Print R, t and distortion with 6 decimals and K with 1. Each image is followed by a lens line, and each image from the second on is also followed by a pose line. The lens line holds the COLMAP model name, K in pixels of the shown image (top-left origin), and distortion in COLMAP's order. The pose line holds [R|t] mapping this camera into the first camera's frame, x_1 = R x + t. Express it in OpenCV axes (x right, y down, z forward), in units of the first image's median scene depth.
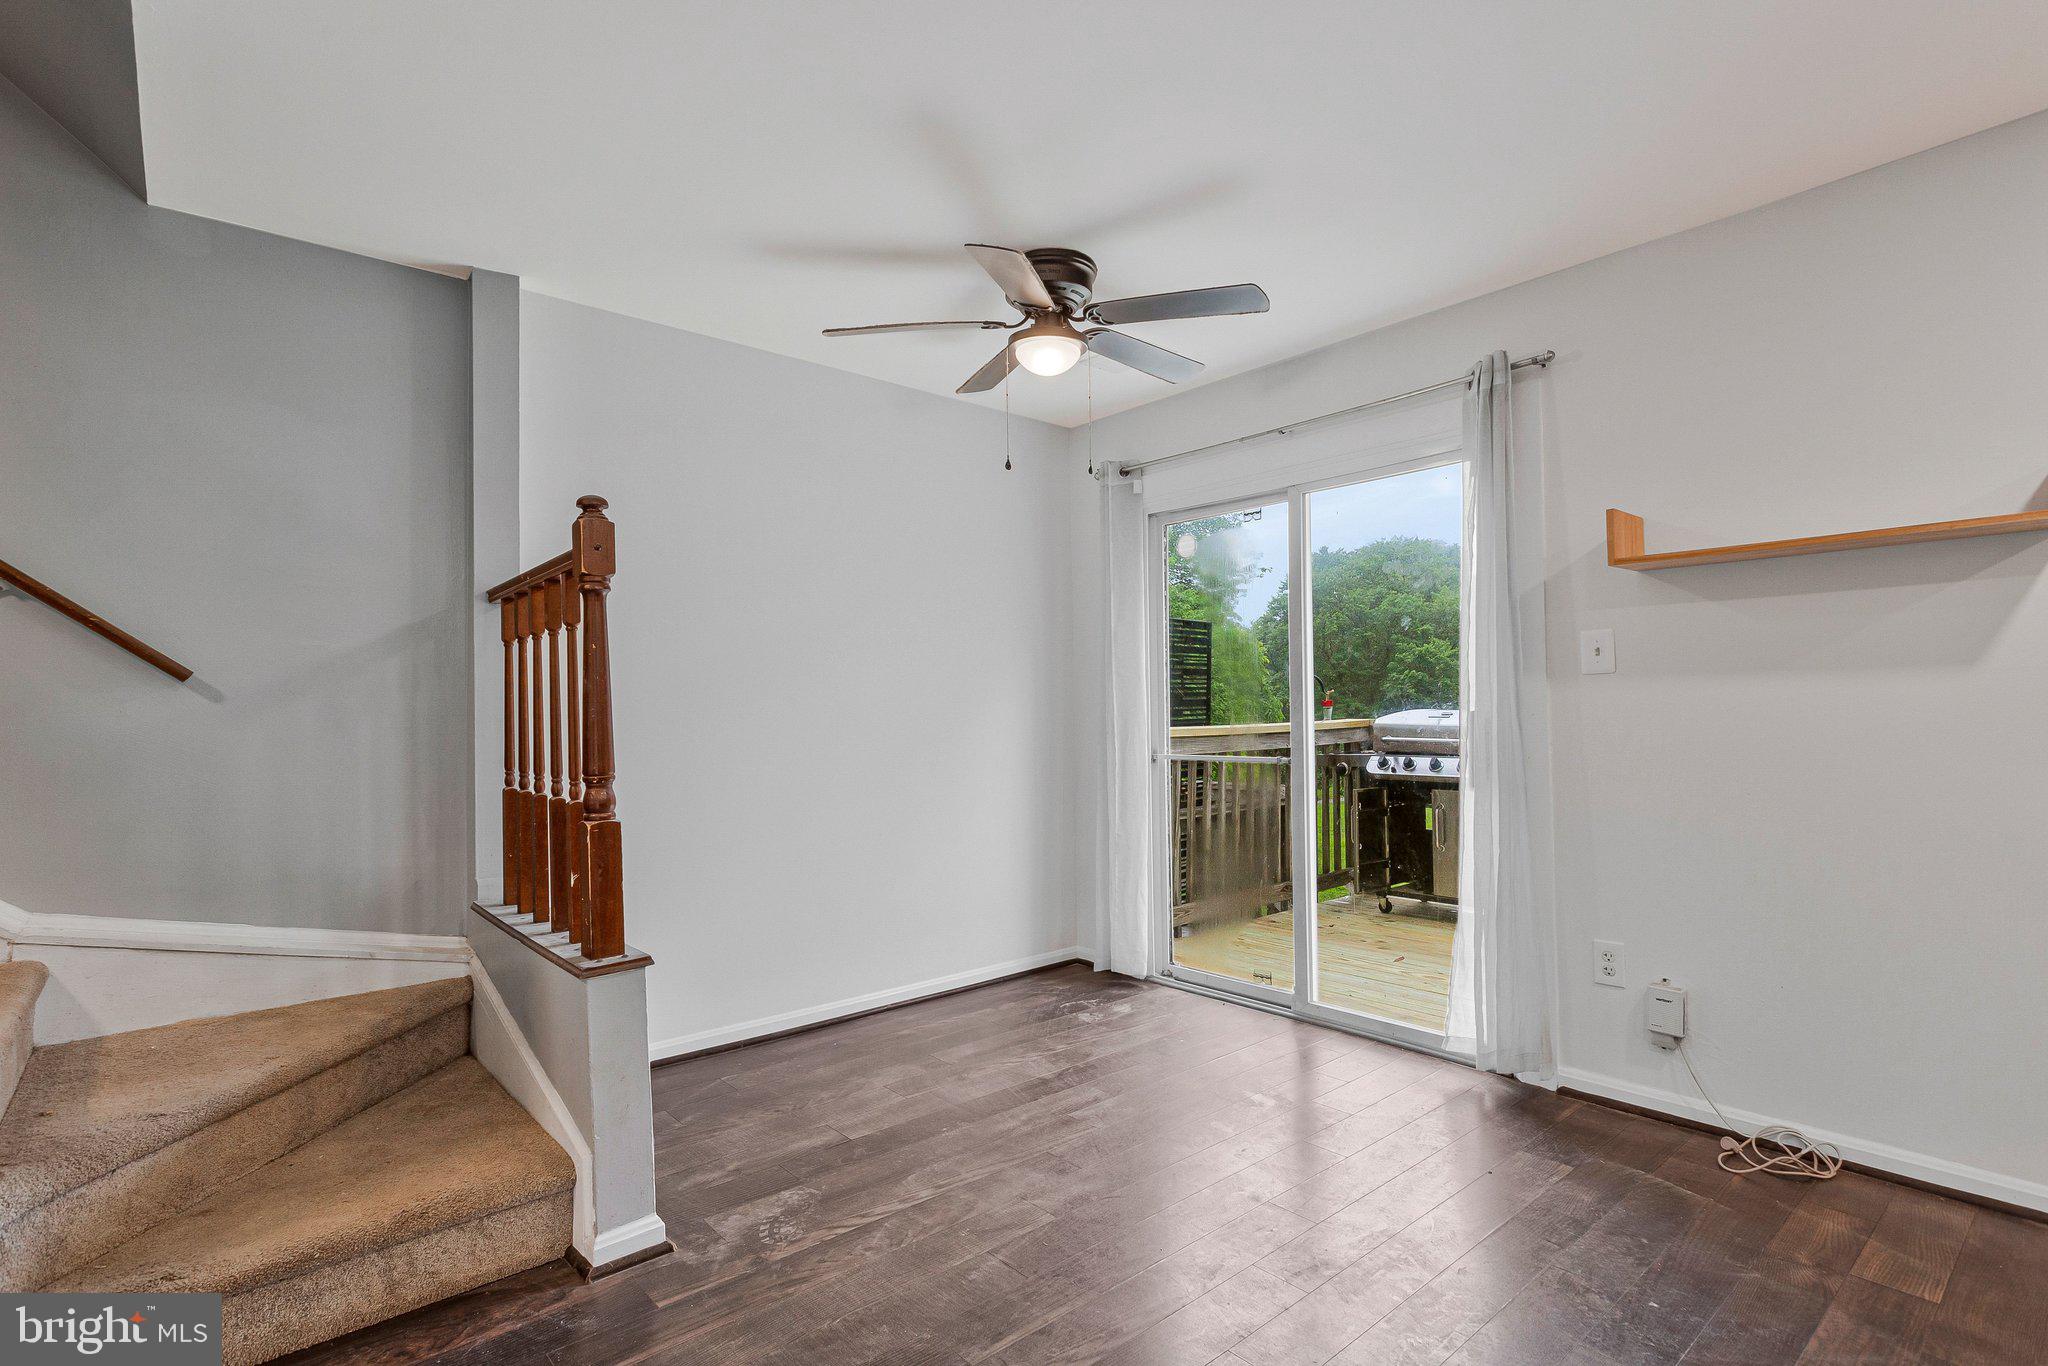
lens RADIAL K [[1021.5, 0, 1077.9], [0, 1021.5, 686.6], [0, 0, 1]] dist [0.006471, 0.000669]
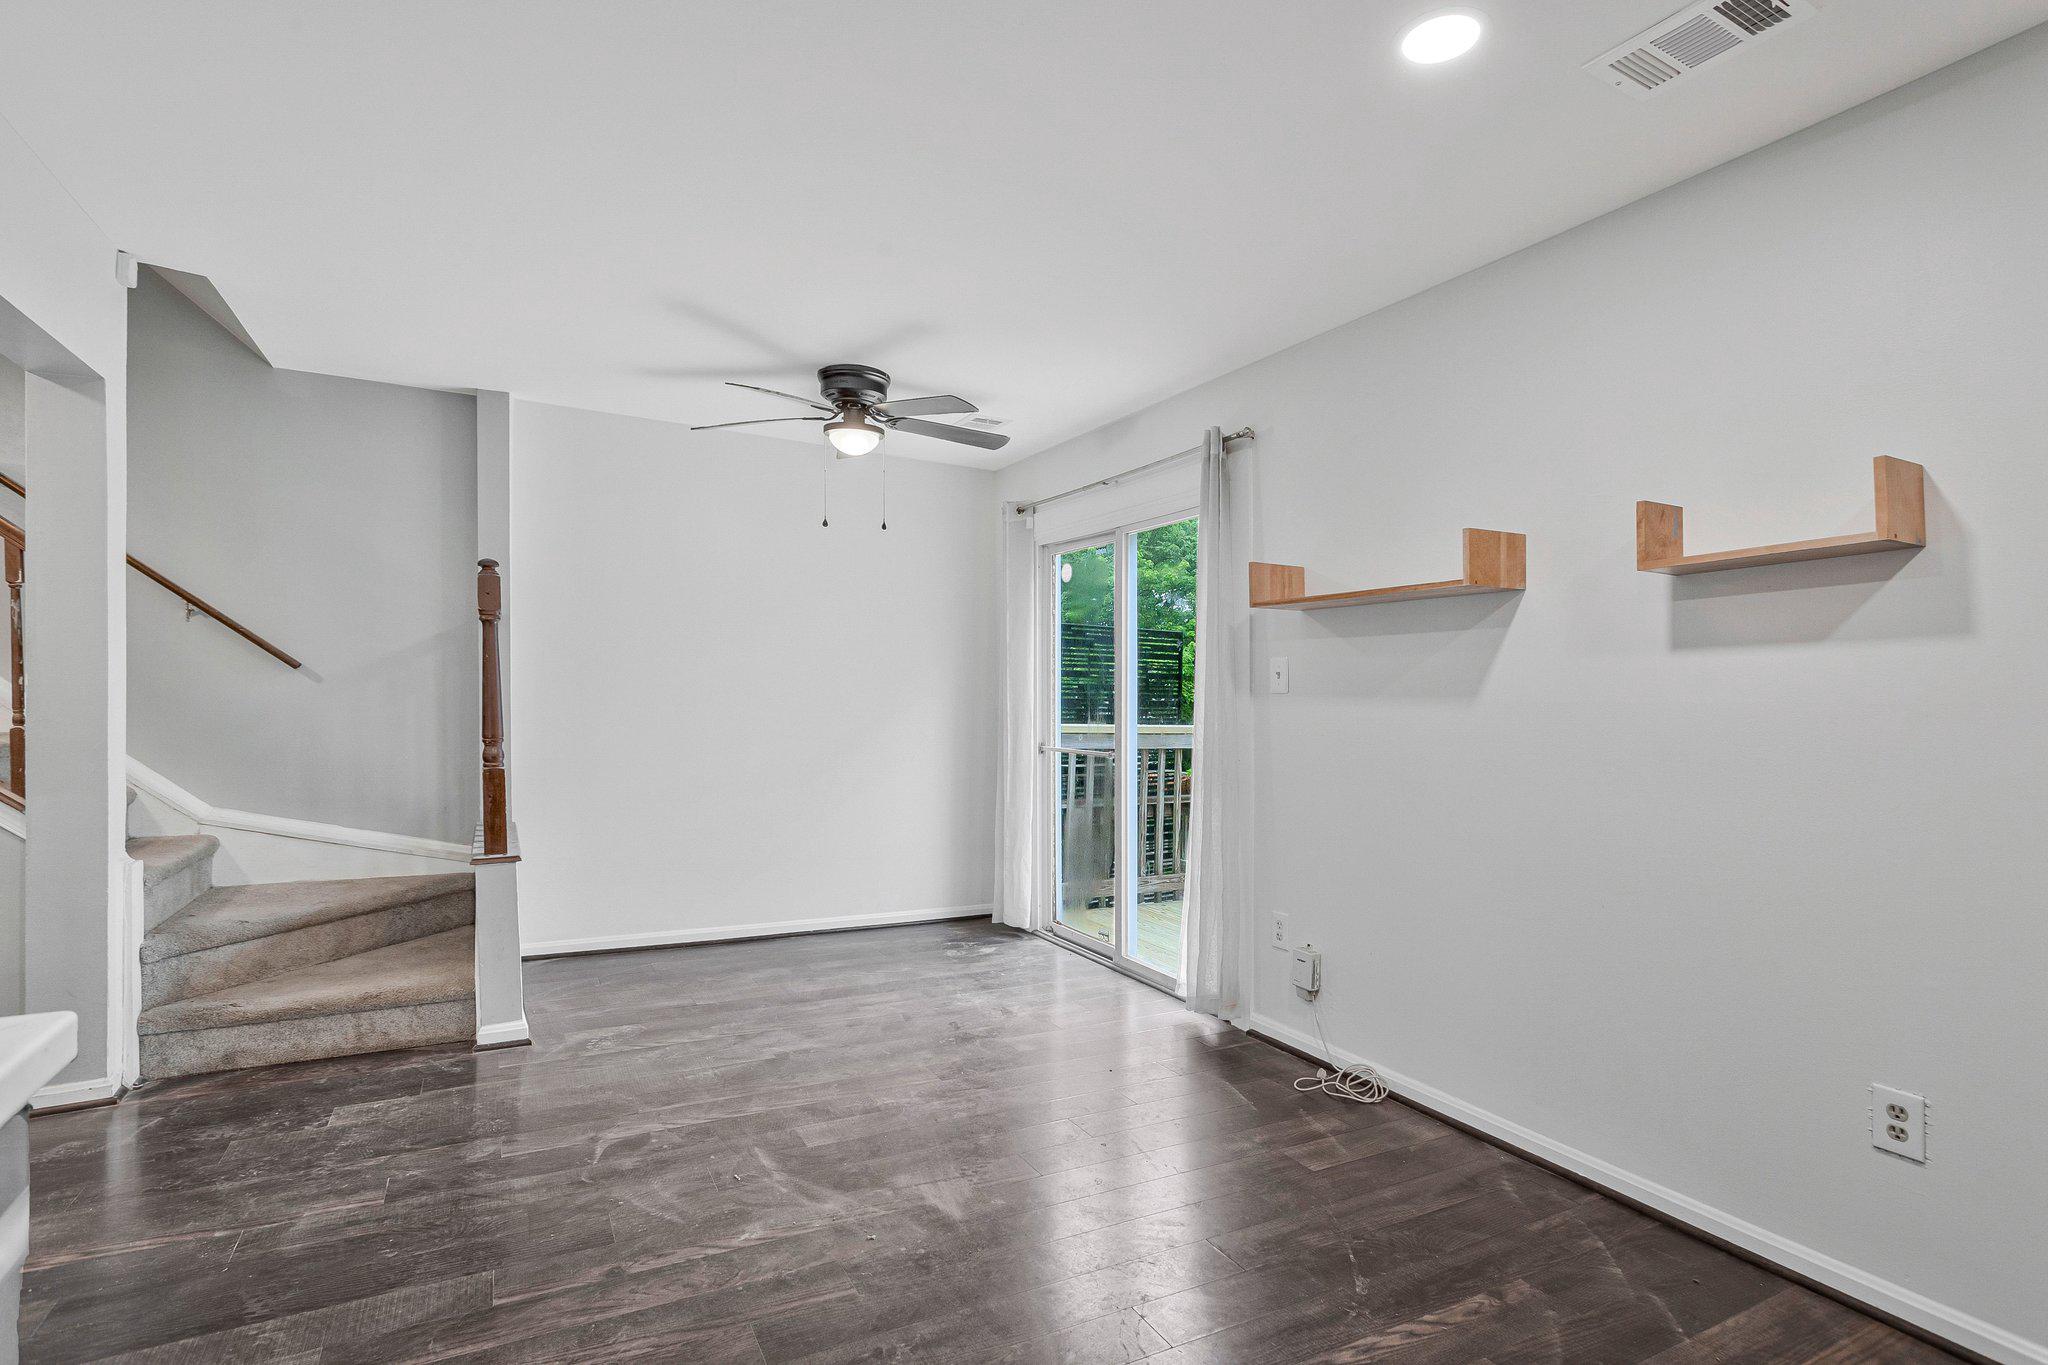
lens RADIAL K [[998.1, 0, 1019.0], [0, 998.1, 709.0], [0, 0, 1]] dist [0.005648, 0.001075]
pose [[0.976111, 0.037207, -0.214064, 0.486794], [-0.030745, 0.998968, 0.033441, -0.025791], [0.215088, -0.026061, 0.976247, -0.240305]]
